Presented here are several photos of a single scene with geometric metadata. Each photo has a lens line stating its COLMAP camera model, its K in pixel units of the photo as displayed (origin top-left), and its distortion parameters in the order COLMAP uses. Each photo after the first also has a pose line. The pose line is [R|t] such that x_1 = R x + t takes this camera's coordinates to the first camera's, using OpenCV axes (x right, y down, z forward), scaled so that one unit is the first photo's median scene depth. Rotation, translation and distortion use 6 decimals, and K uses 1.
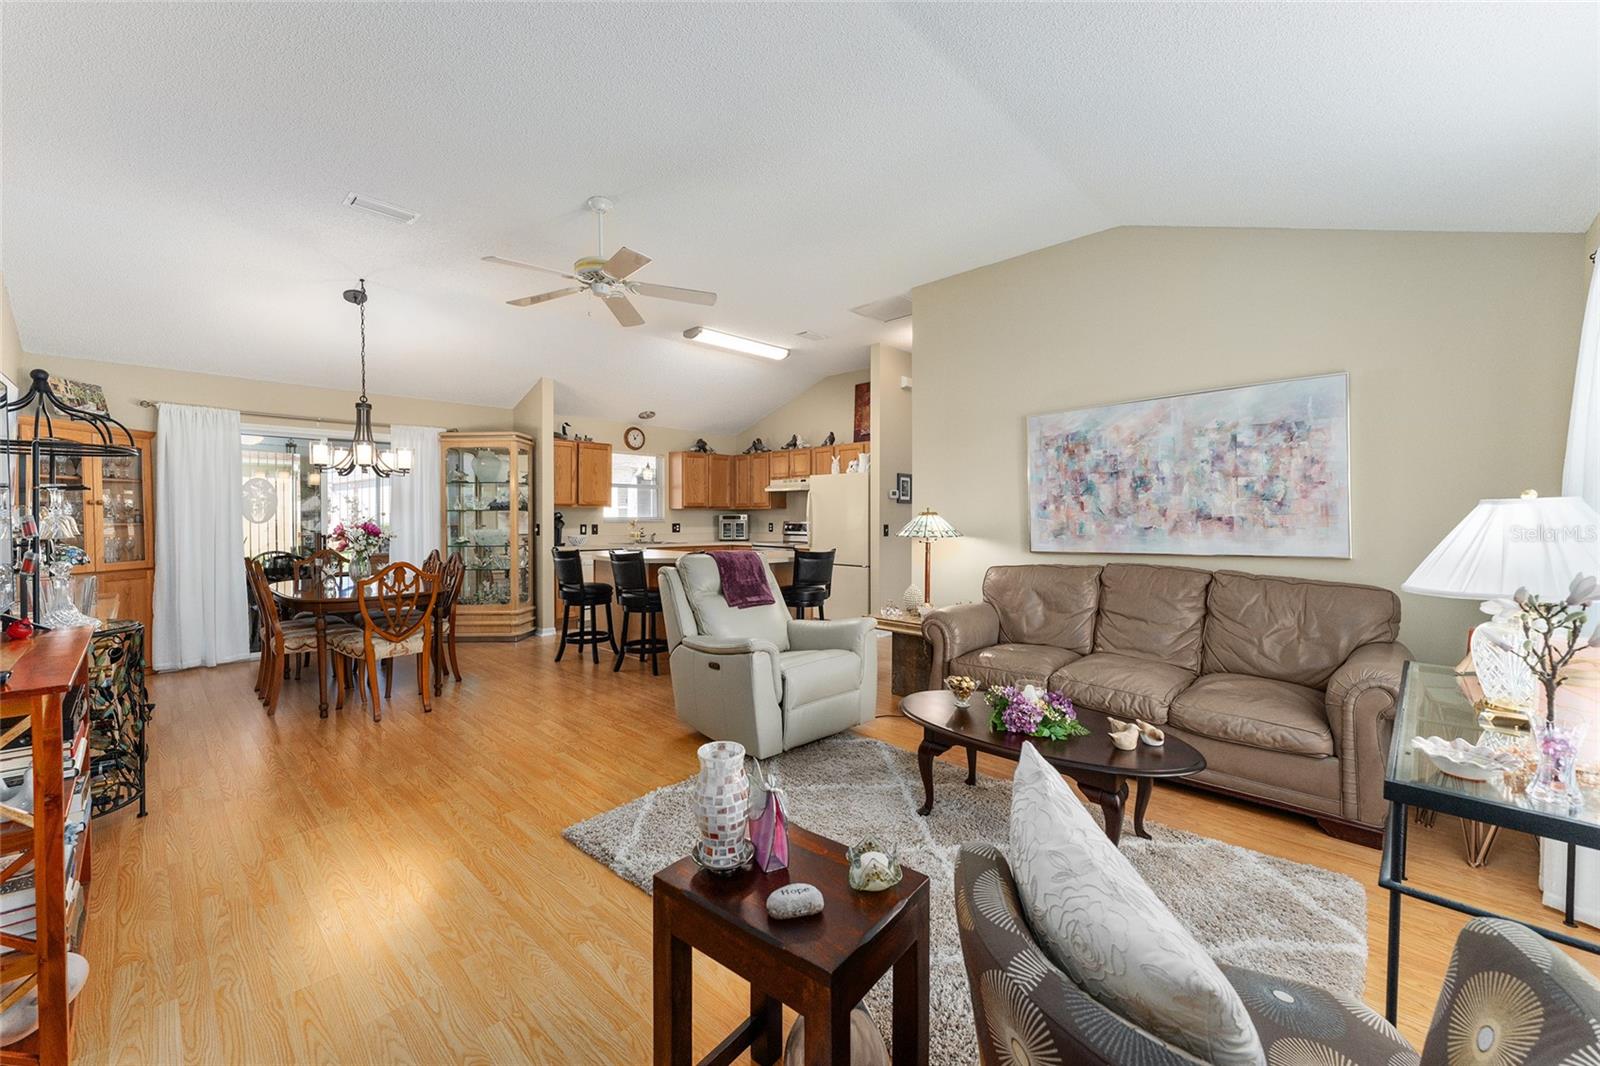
lens RADIAL K [[641.5, 0, 801.1], [0, 641.5, 525.8], [0, 0, 1]] dist [0.002824, -0.000363]
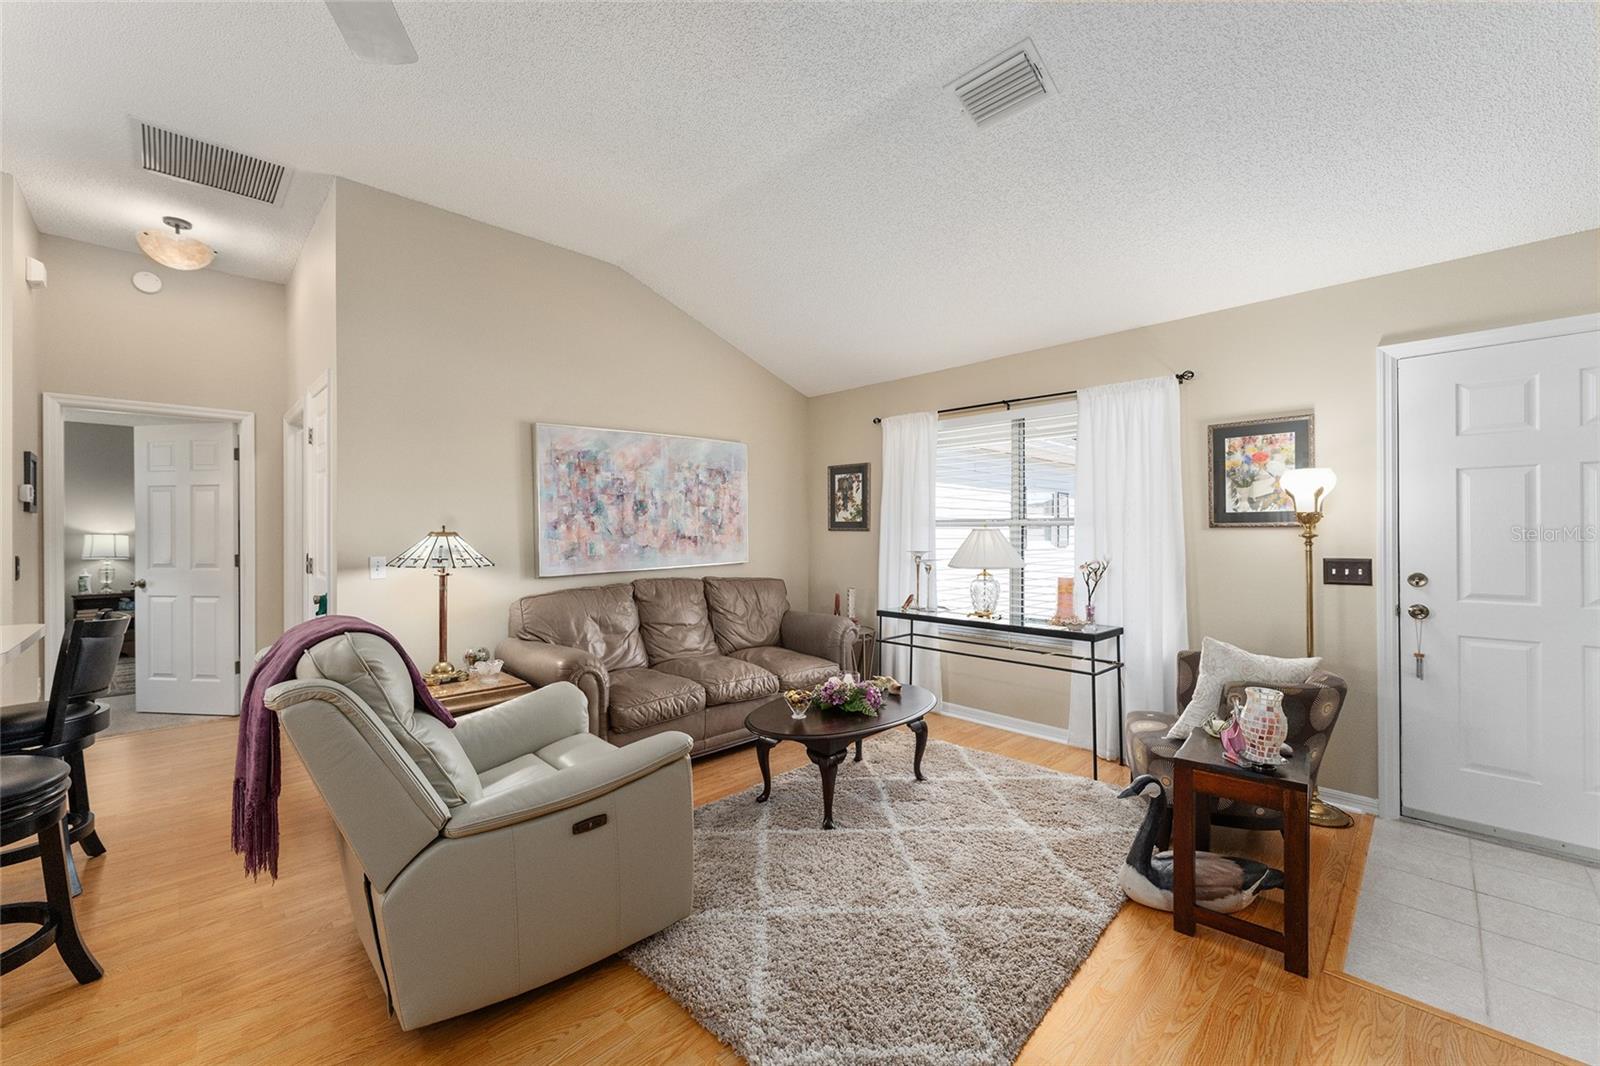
lens RADIAL K [[641.5, 0, 785.2], [0, 641.5, 528.9], [0, 0, 1]] dist [0.002824, -0.000363]
pose [[0.032545, 0.004177, 0.999462, -0.441948], [0.014564, 0.999883, -0.004653, -0.014445], [-0.999364, 0.014708, 0.032480, 0.545815]]
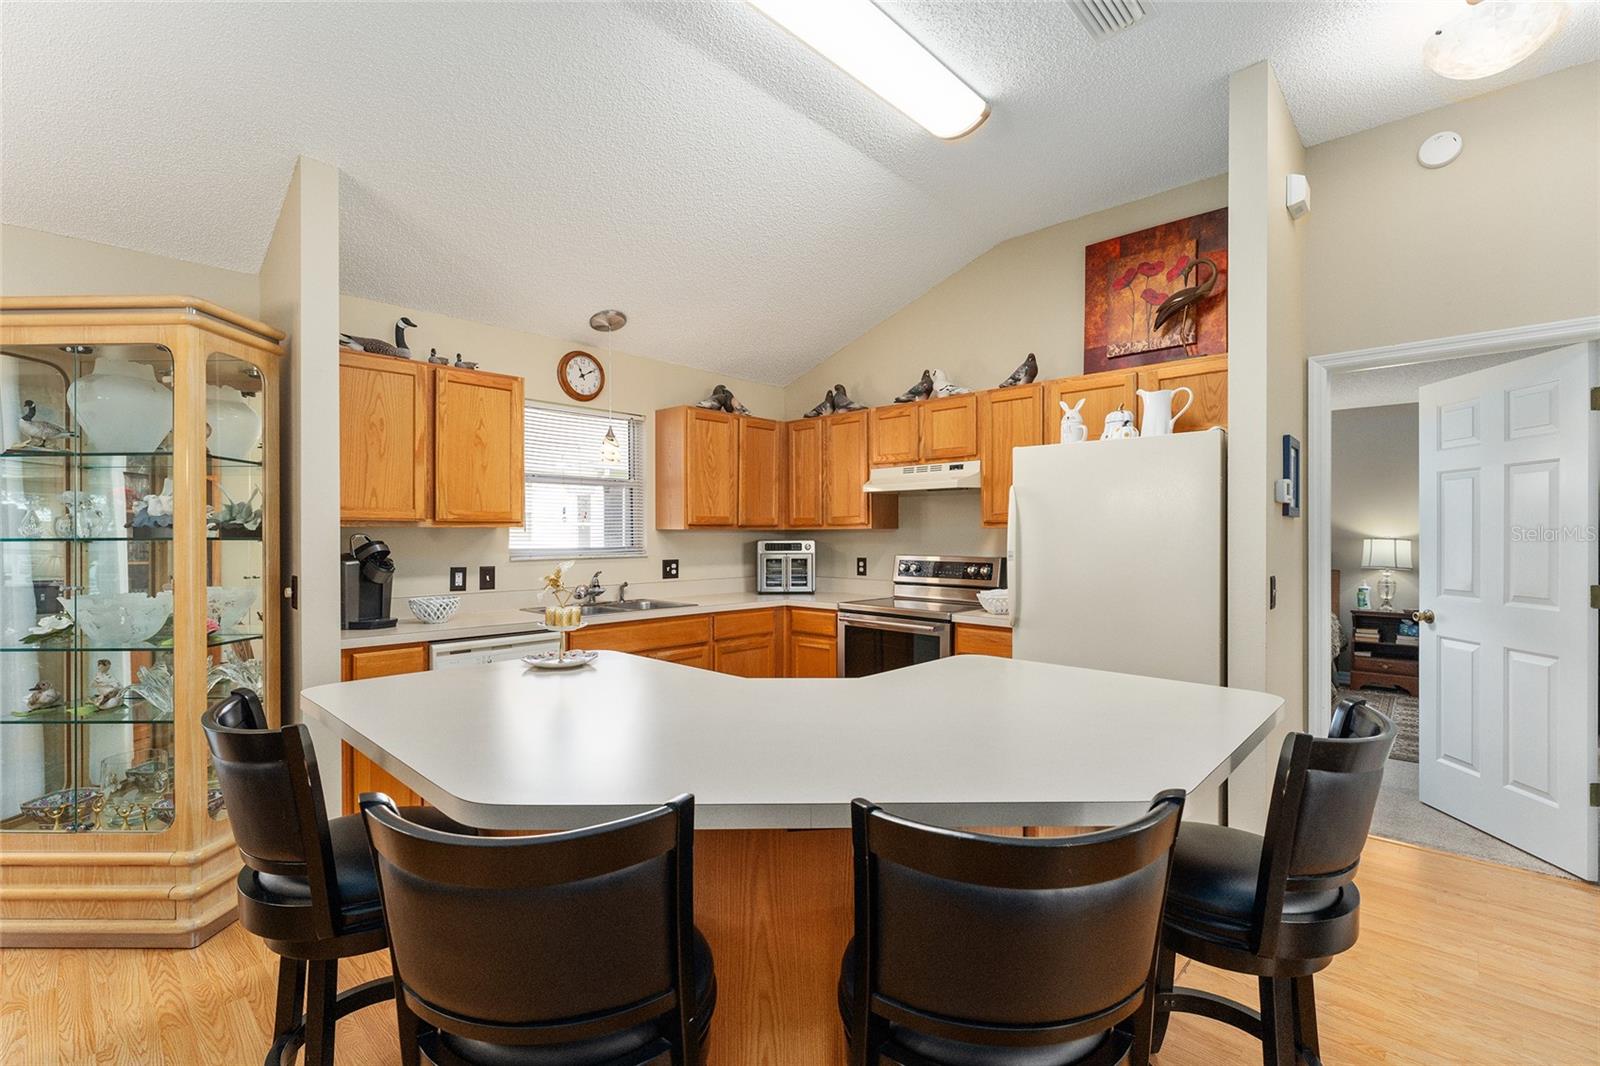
lens RADIAL K [[690.3, 0, 800.9], [0, 690.3, 544.8], [0, 0, 1]] dist [-0.005896, -0.000493]
pose [[0.999868, -0.003211, 0.015958, -0.182826], [0.003184, 0.999994, 0.001688, -0.026660], [-0.015963, -0.001637, 0.999871, 0.828307]]
